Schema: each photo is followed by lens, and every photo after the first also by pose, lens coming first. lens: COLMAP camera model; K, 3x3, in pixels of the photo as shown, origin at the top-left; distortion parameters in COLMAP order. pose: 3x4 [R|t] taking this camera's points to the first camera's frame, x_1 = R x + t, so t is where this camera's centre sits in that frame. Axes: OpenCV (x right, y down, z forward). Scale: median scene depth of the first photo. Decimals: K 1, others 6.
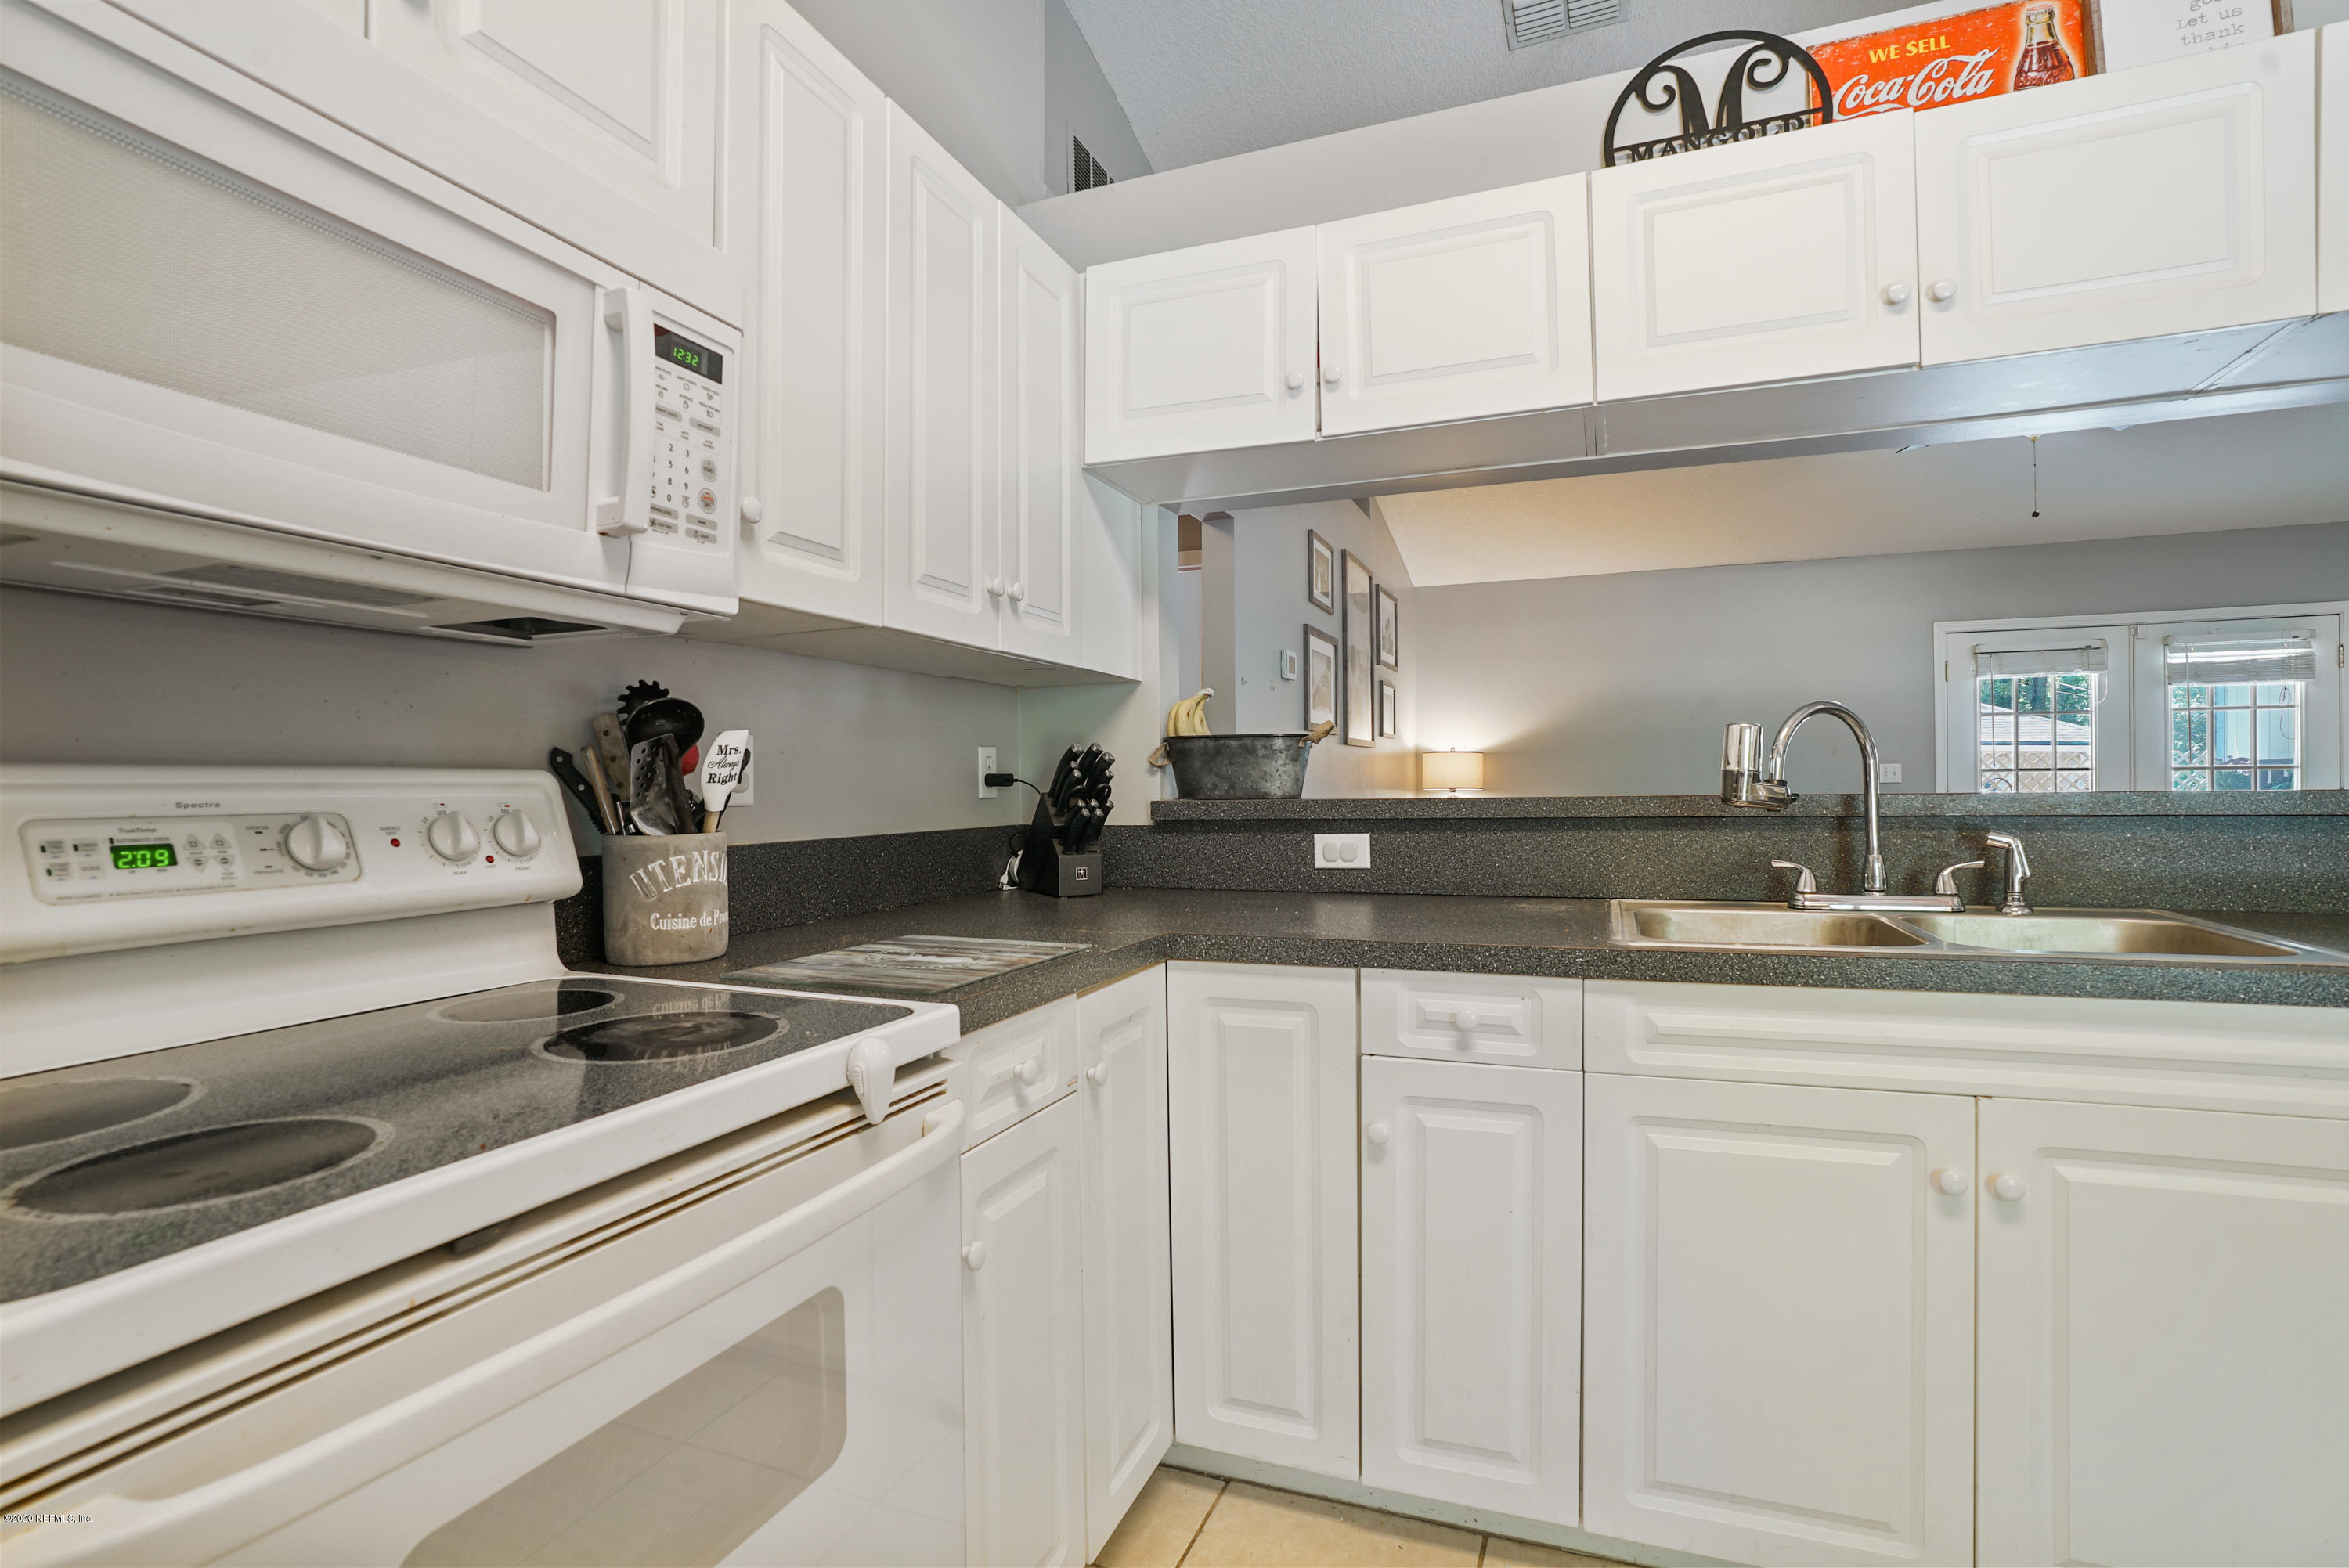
lens RADIAL K [[1090.9, 0, 1179.6], [0, 1090.9, 789.7], [0, 0, 1]] dist [-0.053245, 0.020216]
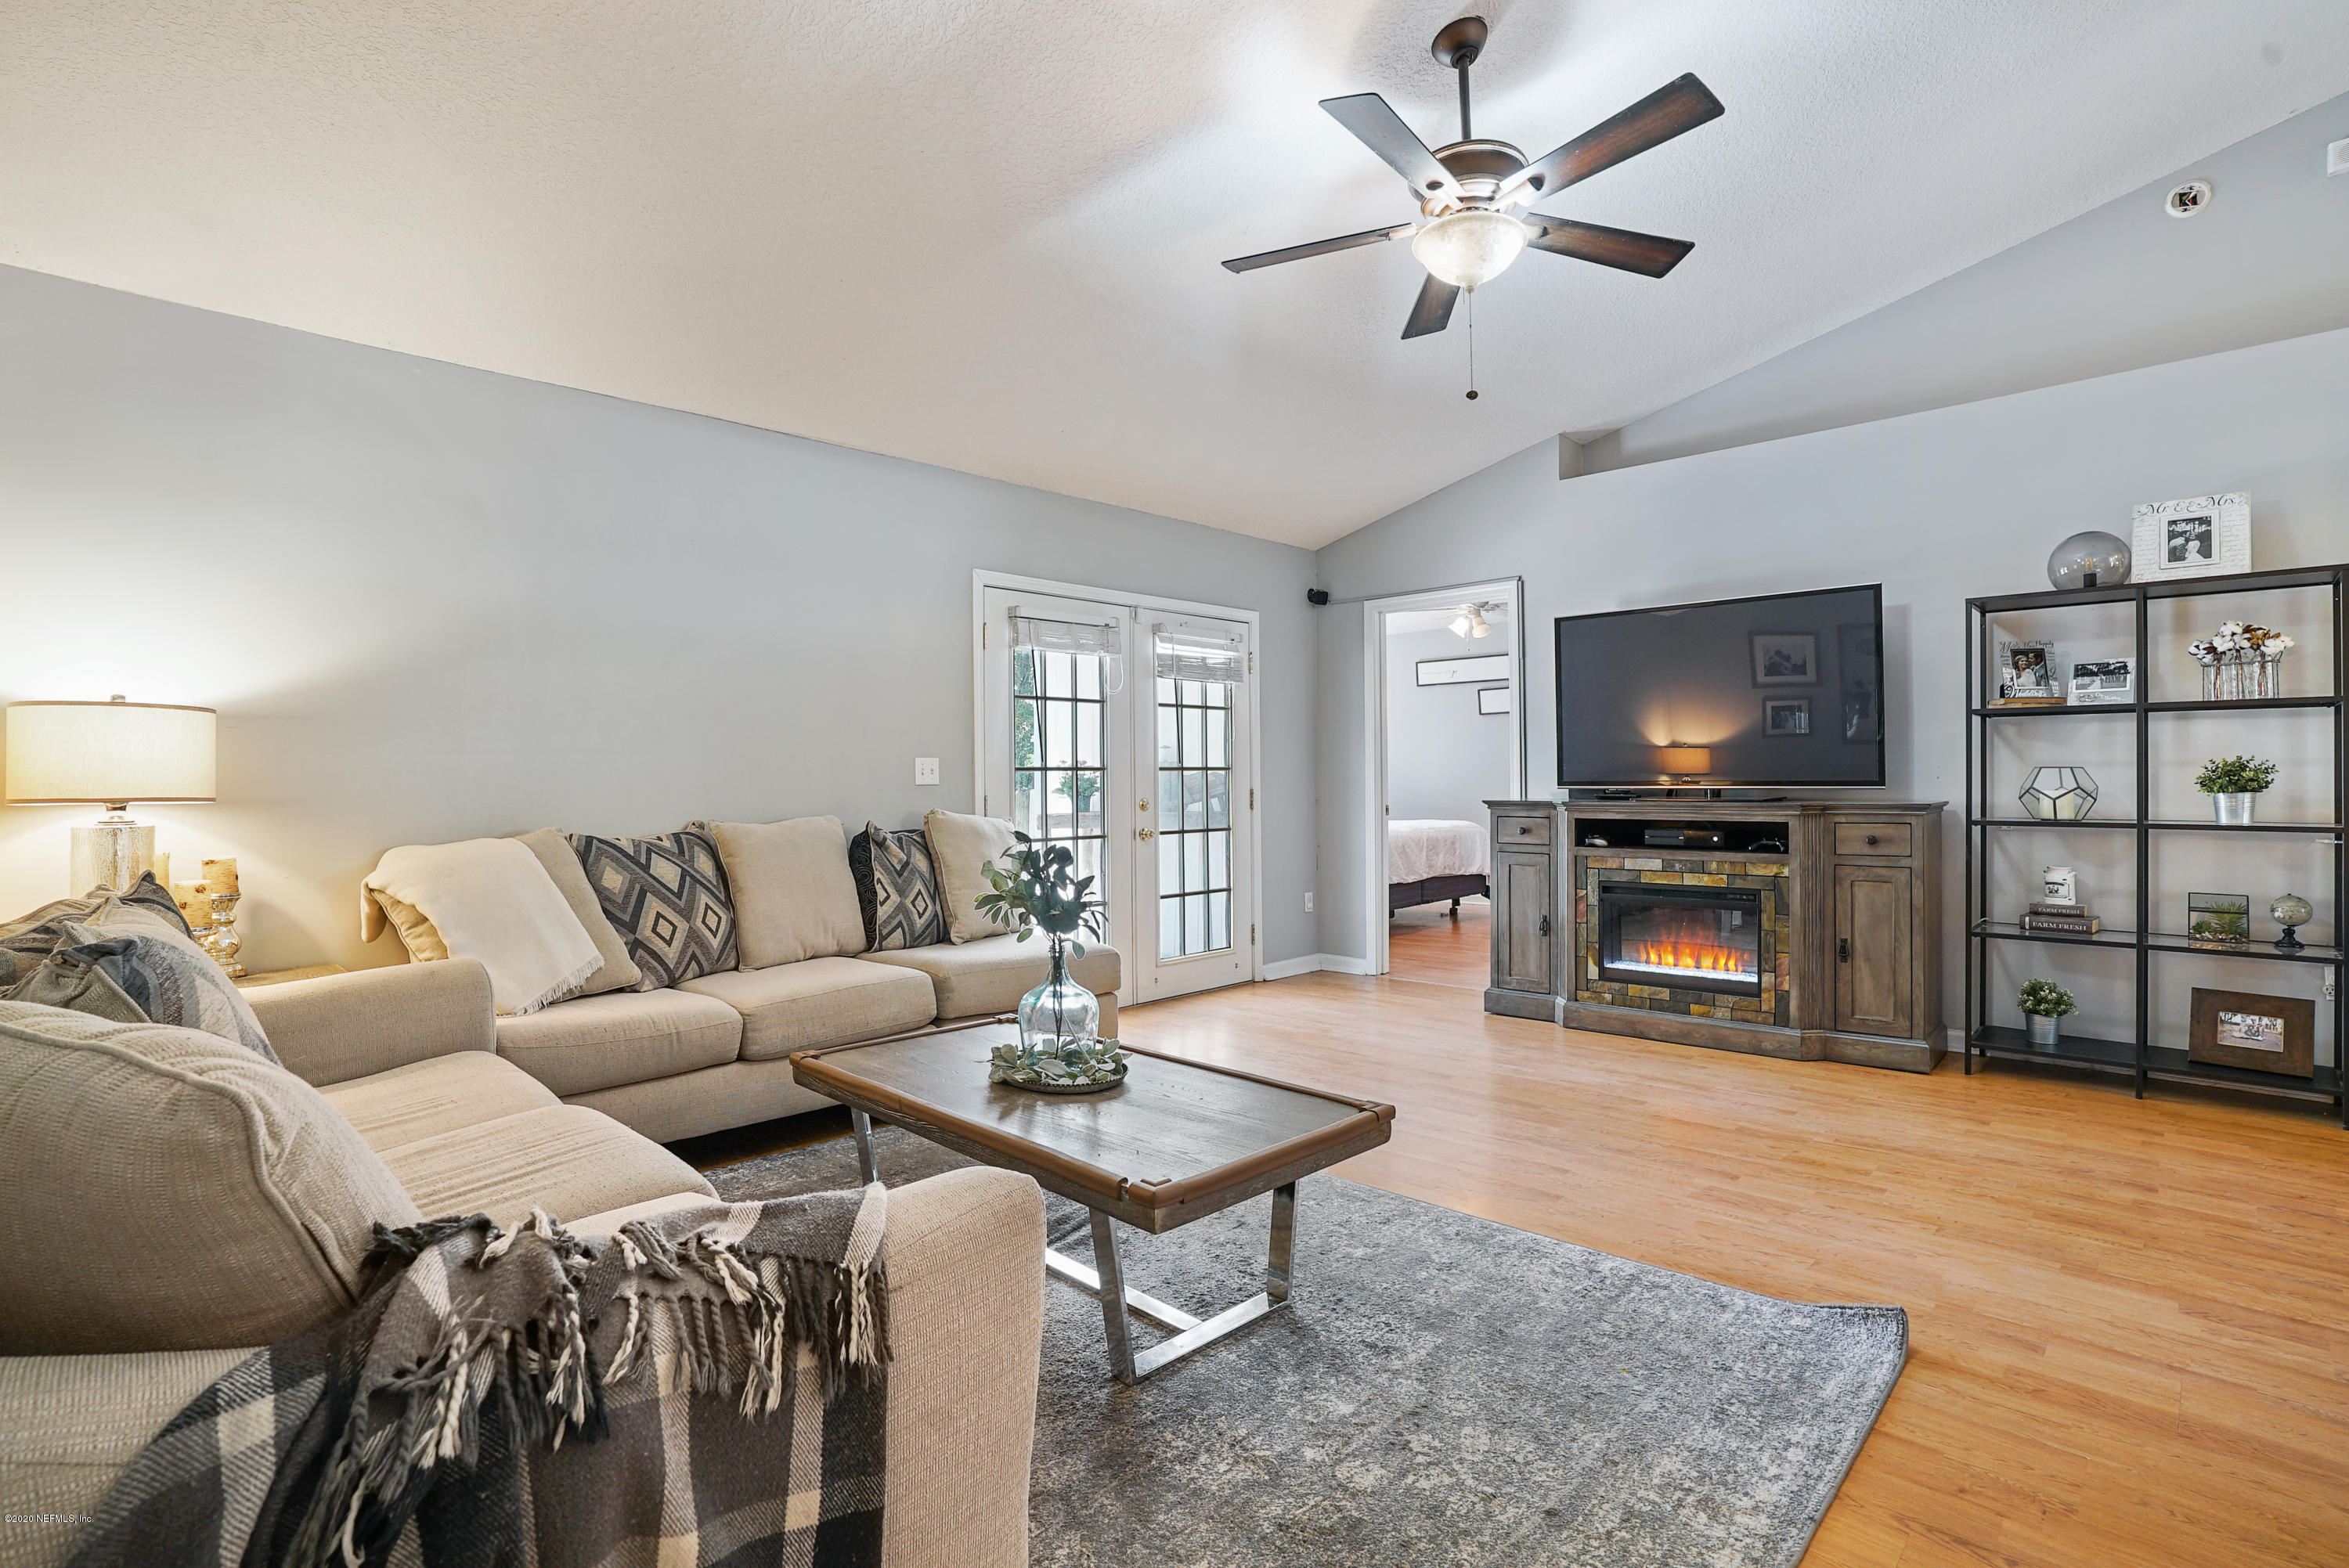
lens RADIAL K [[1122.5, 0, 1174.5], [0, 1122.5, 784.0], [0, 0, 1]] dist [-0.057654, 0.022416]
pose [[0.380829, -0.000343, 0.924645, 0.139046], [0.008349, 0.999960, -0.003068, -0.011512], [-0.924608, 0.008888, 0.380817, 2.020383]]
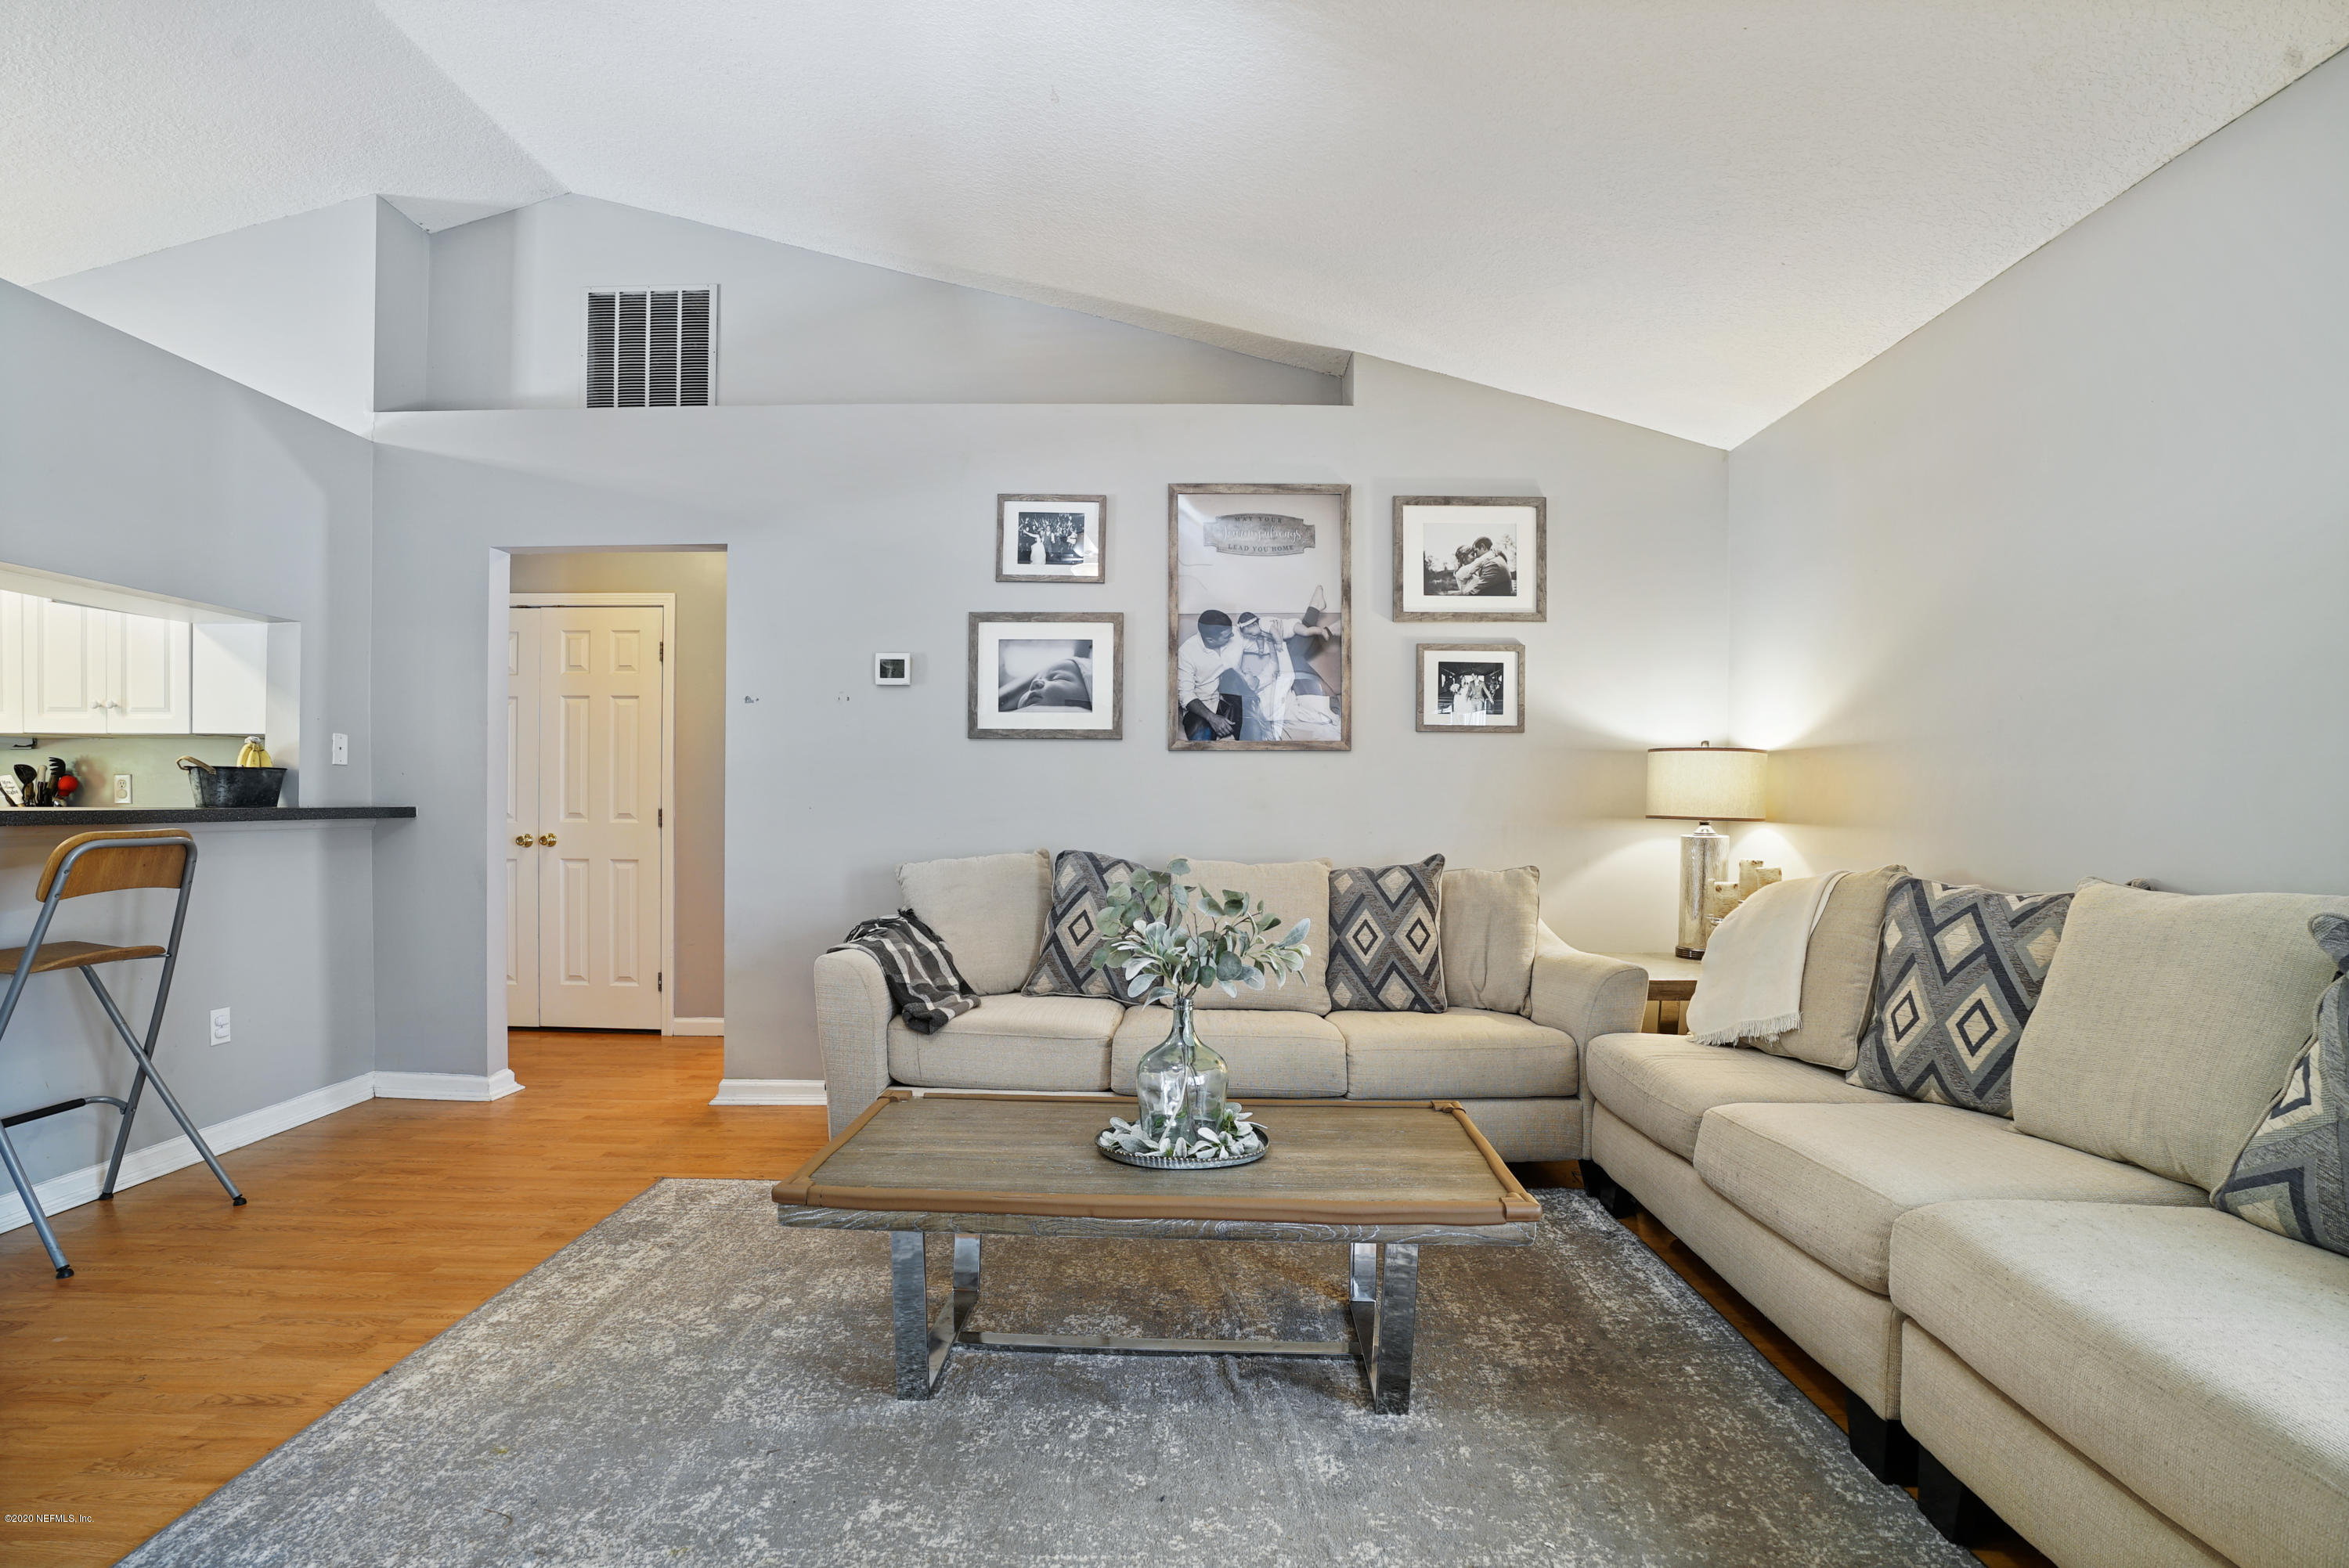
lens RADIAL K [[1101.5, 0, 1182.8], [0, 1101.5, 822.1], [0, 0, 1]] dist [-0.075610, 0.030821]
pose [[0.367228, 0.026806, -0.929745, 2.579164], [-0.013171, 0.999634, 0.023619, -0.033441], [0.930038, 0.003572, 0.367446, 2.262862]]
